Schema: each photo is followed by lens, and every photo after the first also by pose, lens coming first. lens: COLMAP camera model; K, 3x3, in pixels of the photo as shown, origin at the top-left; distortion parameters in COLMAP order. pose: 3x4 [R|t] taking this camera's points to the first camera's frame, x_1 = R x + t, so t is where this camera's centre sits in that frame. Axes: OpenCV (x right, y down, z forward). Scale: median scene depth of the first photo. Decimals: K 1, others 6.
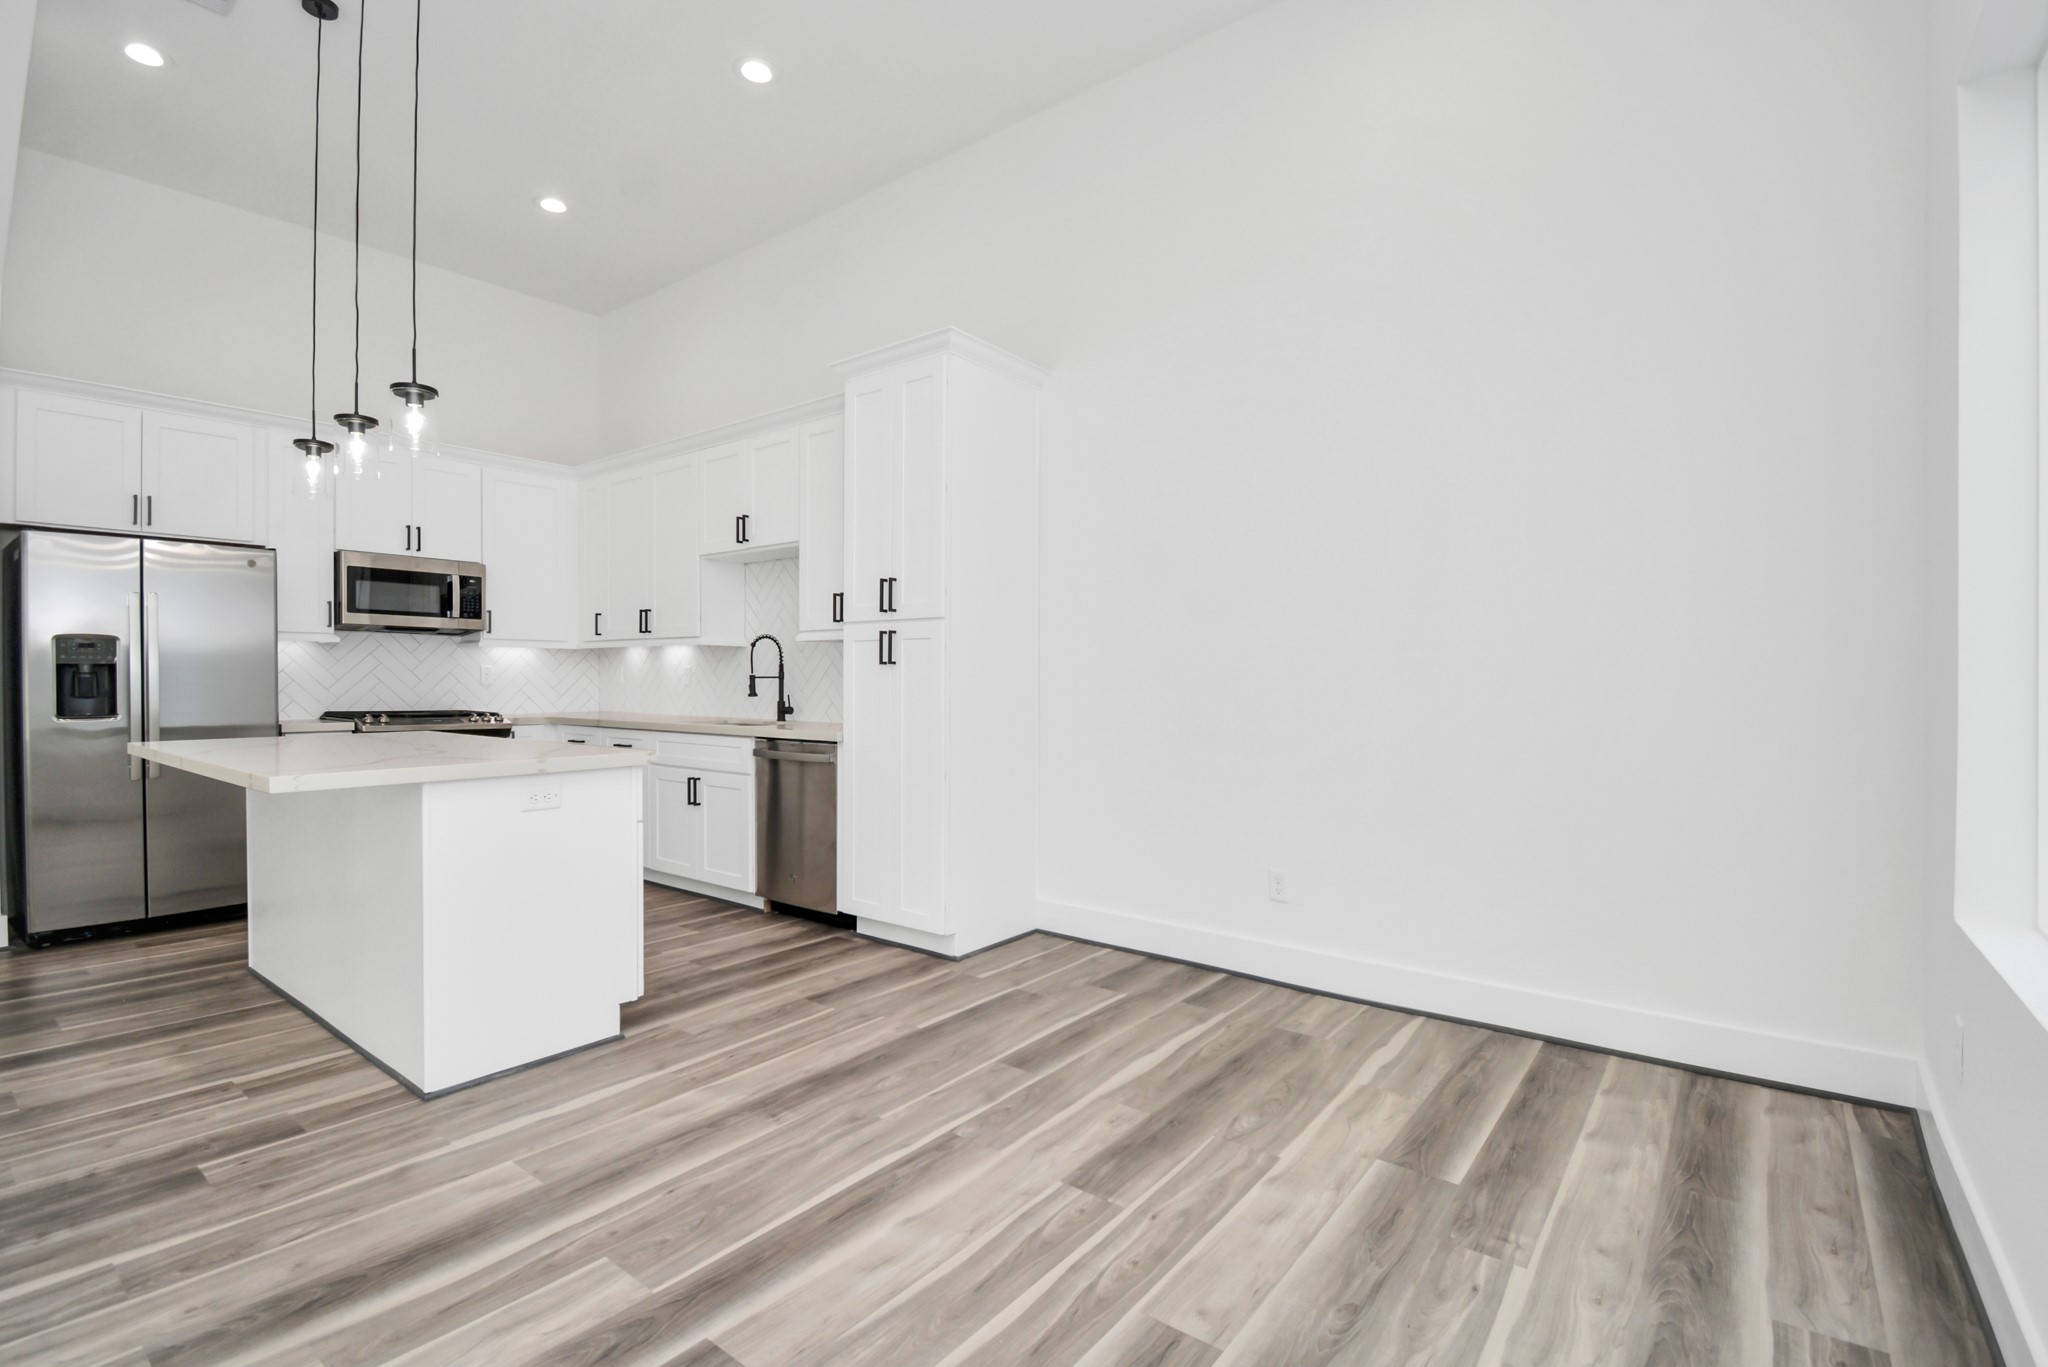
lens RADIAL K [[936.4, 0, 1014.1], [0, 936.4, 680.7], [0, 0, 1]] dist [0.025721, -0.025623]
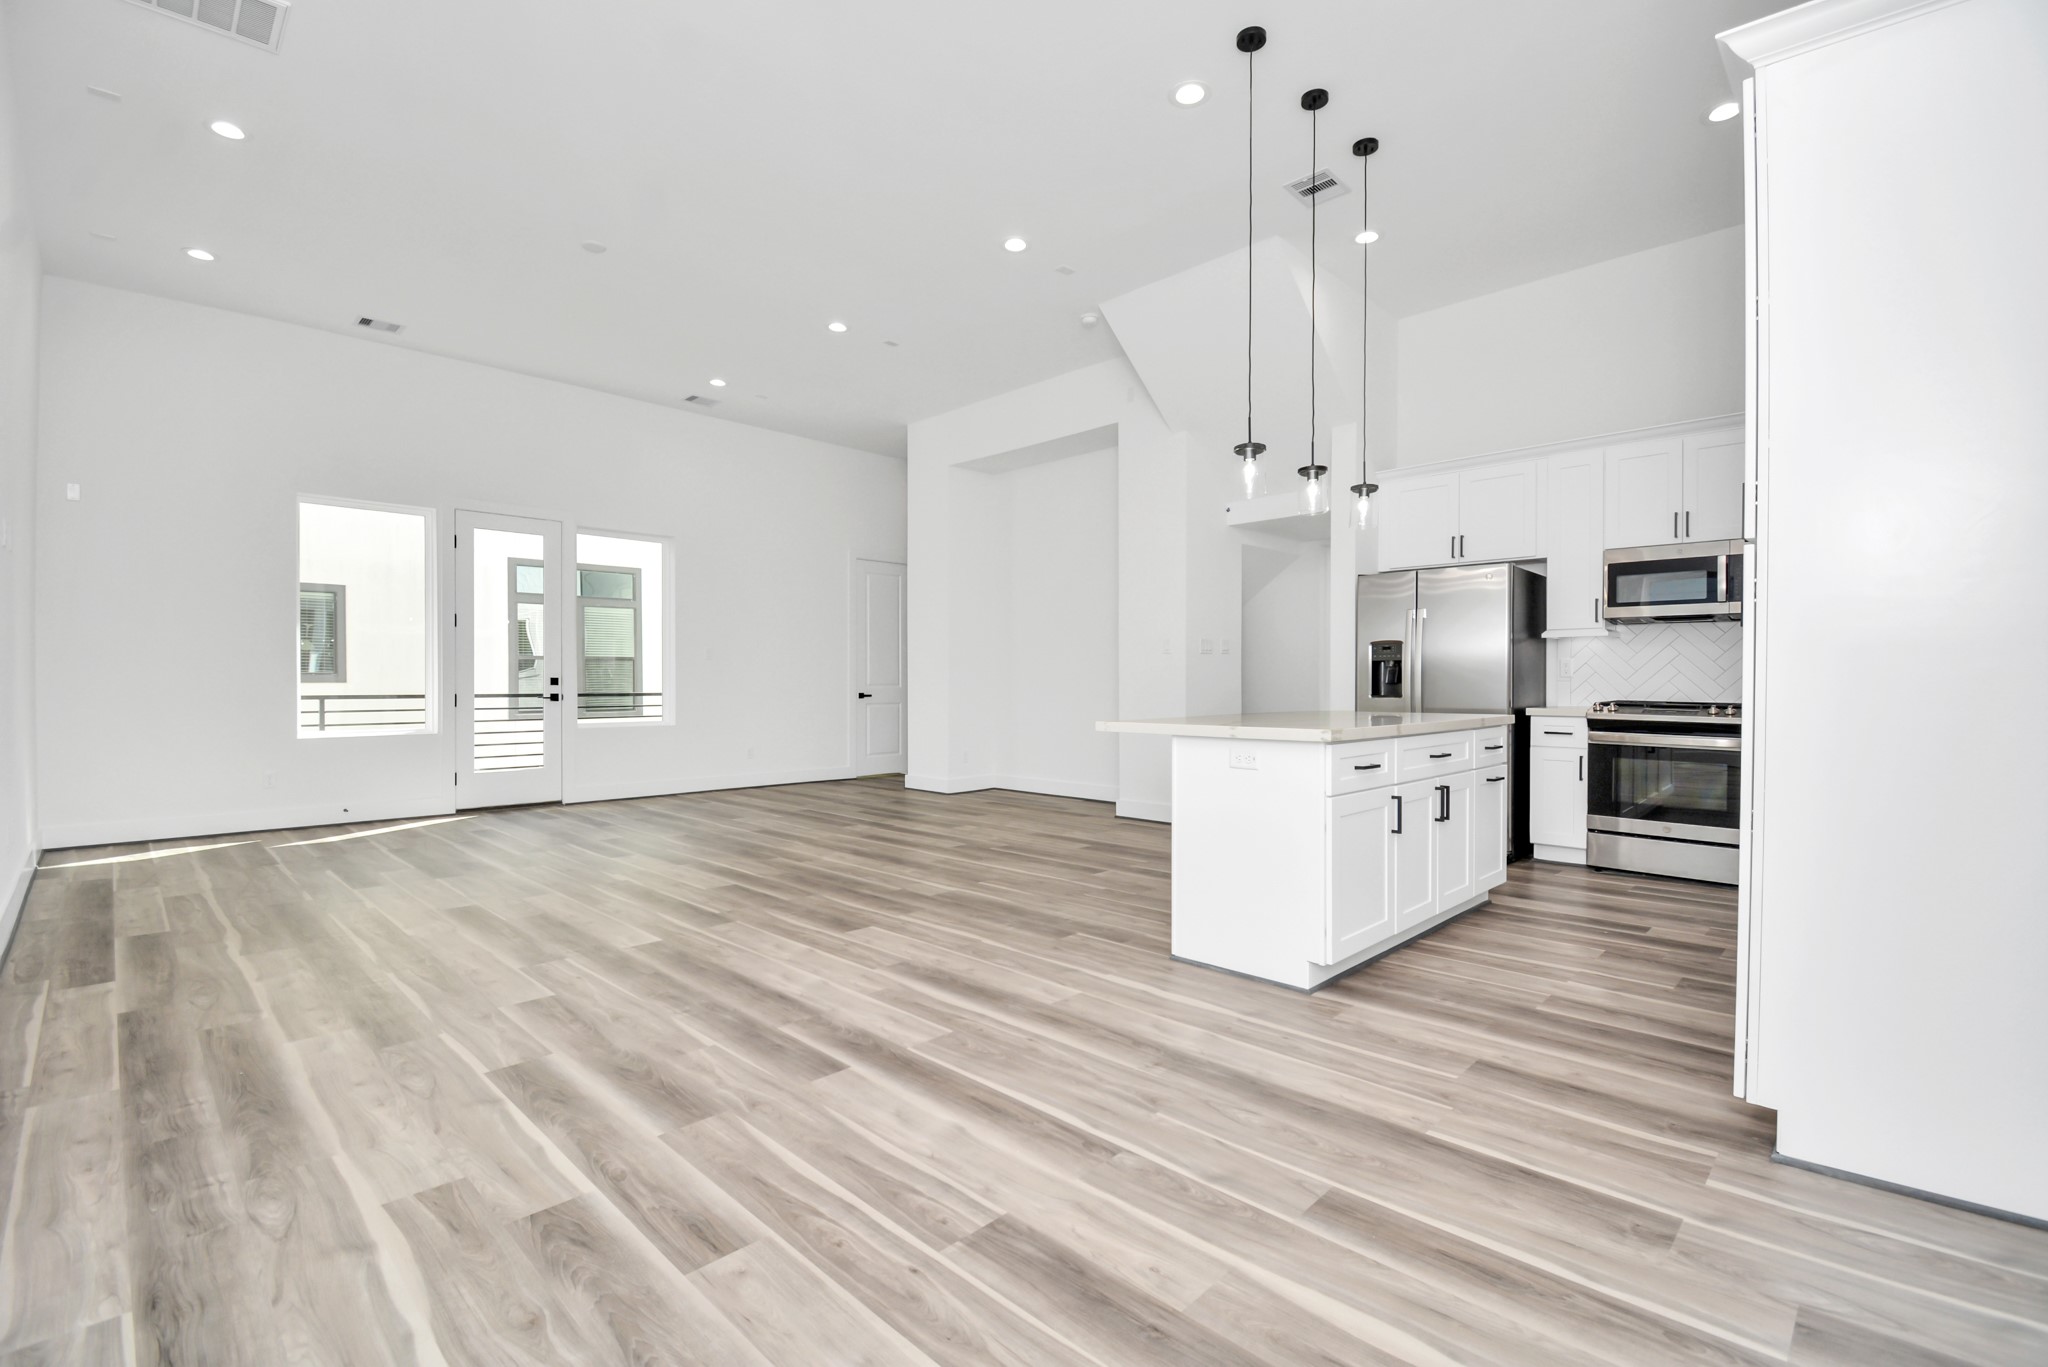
lens RADIAL K [[898.4, 0, 1051.1], [0, 898.4, 681.8], [0, 0, 1]] dist [0.017967, -0.020803]
pose [[-0.082171, -0.001725, -0.996617, 0.388076], [-0.001920, 0.999997, -0.001572, 0.015900], [0.996616, 0.001784, -0.082174, 0.485455]]
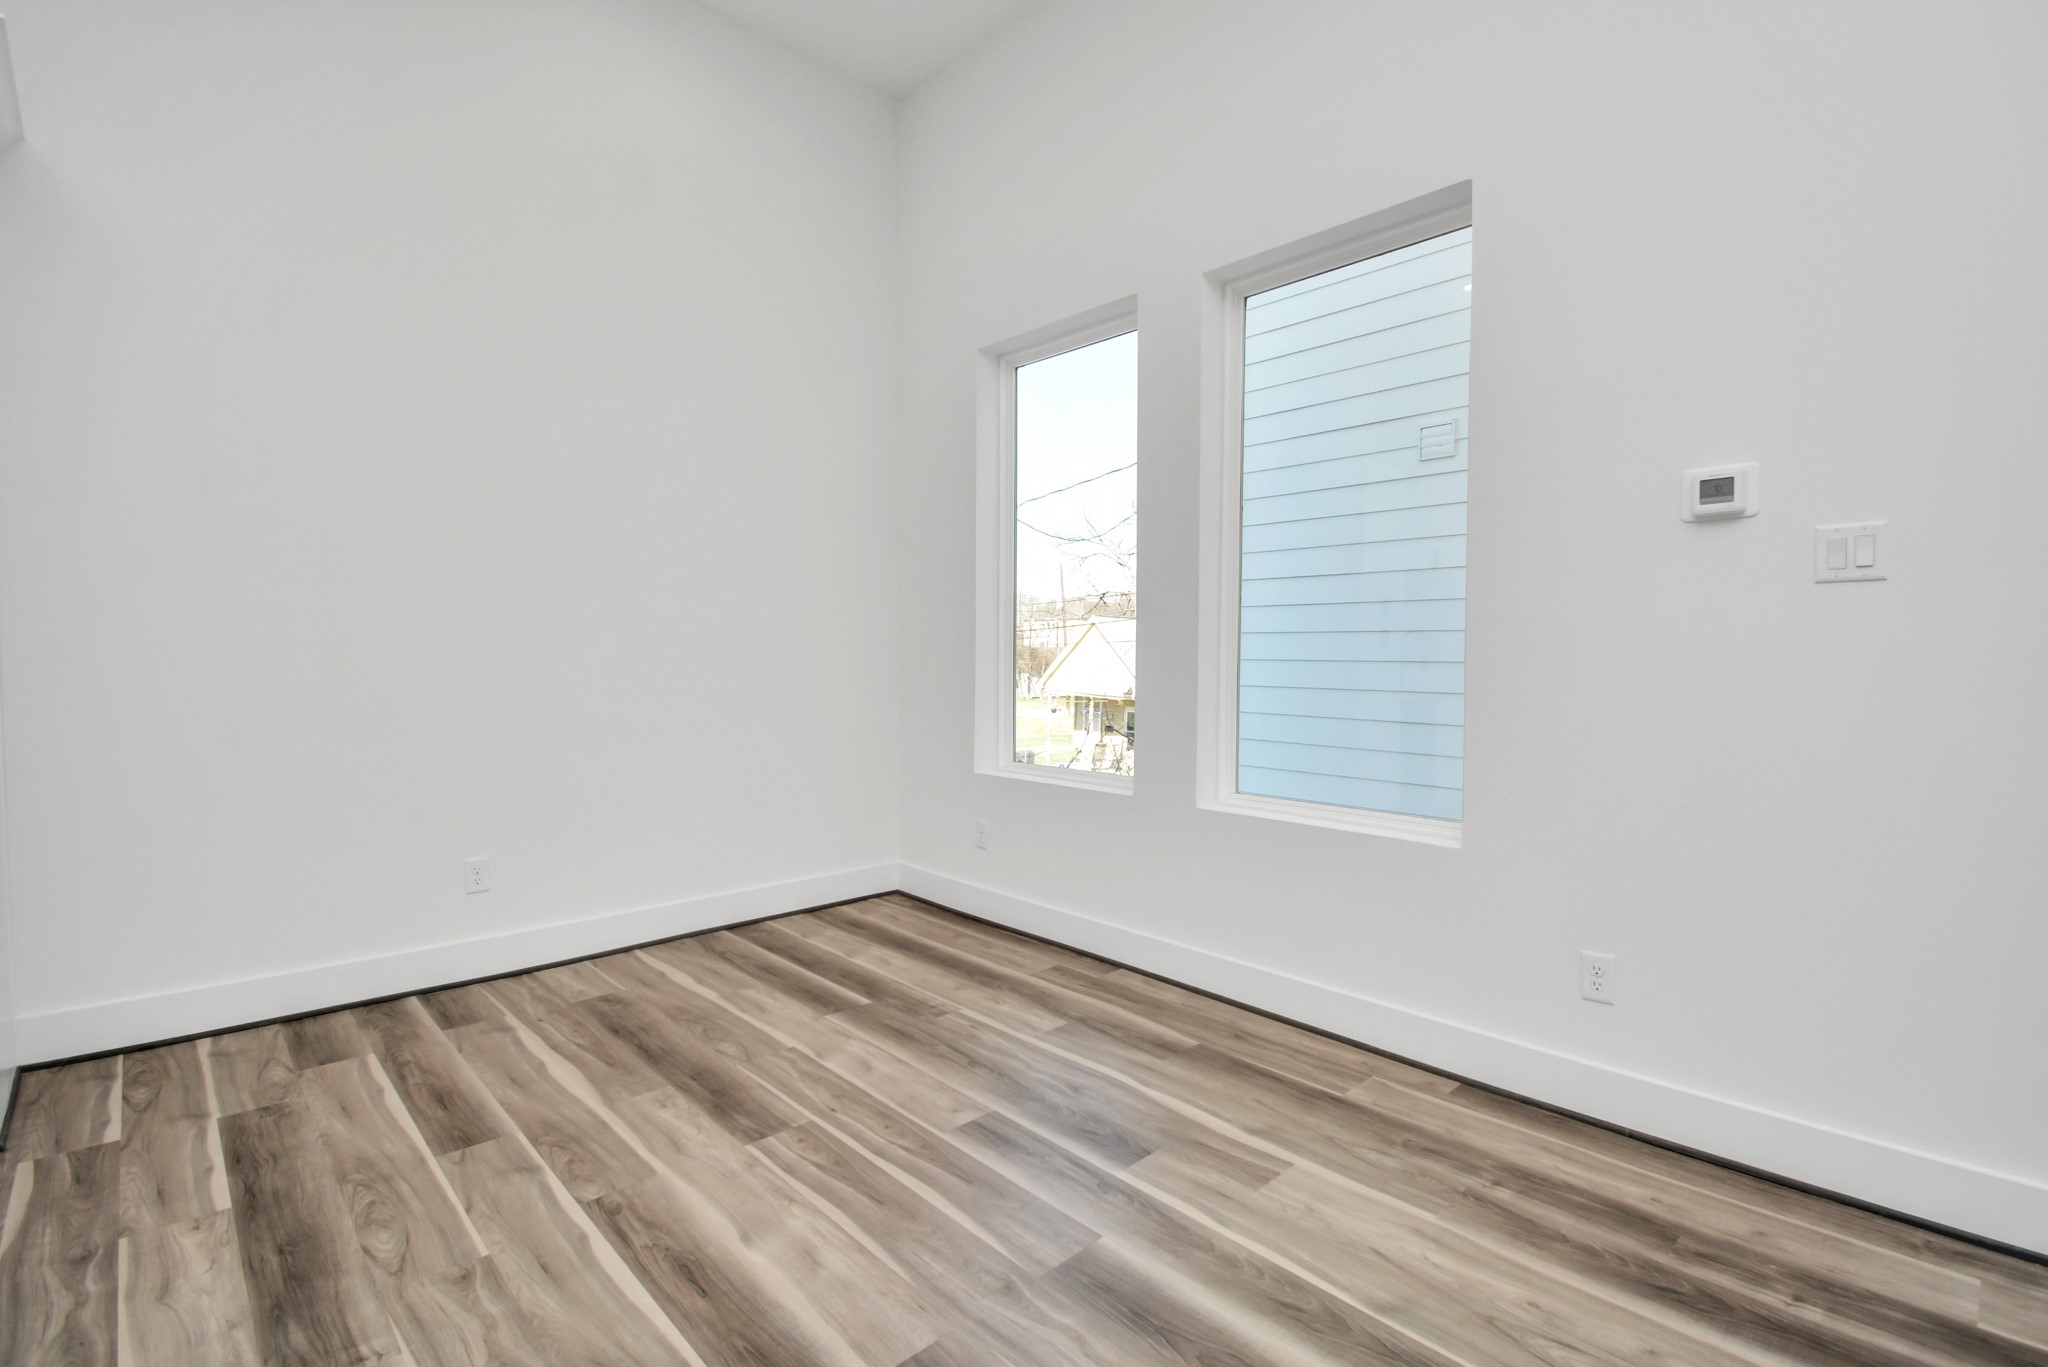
lens RADIAL K [[936.4, 0, 1014.1], [0, 936.4, 680.7], [0, 0, 1]] dist [0.025721, -0.025623]
pose [[0.160533, -0.031362, 0.986532, -0.392648], [-0.000049, 0.999495, 0.031782, -0.002414], [-0.987030, -0.005151, 0.160451, 0.240525]]
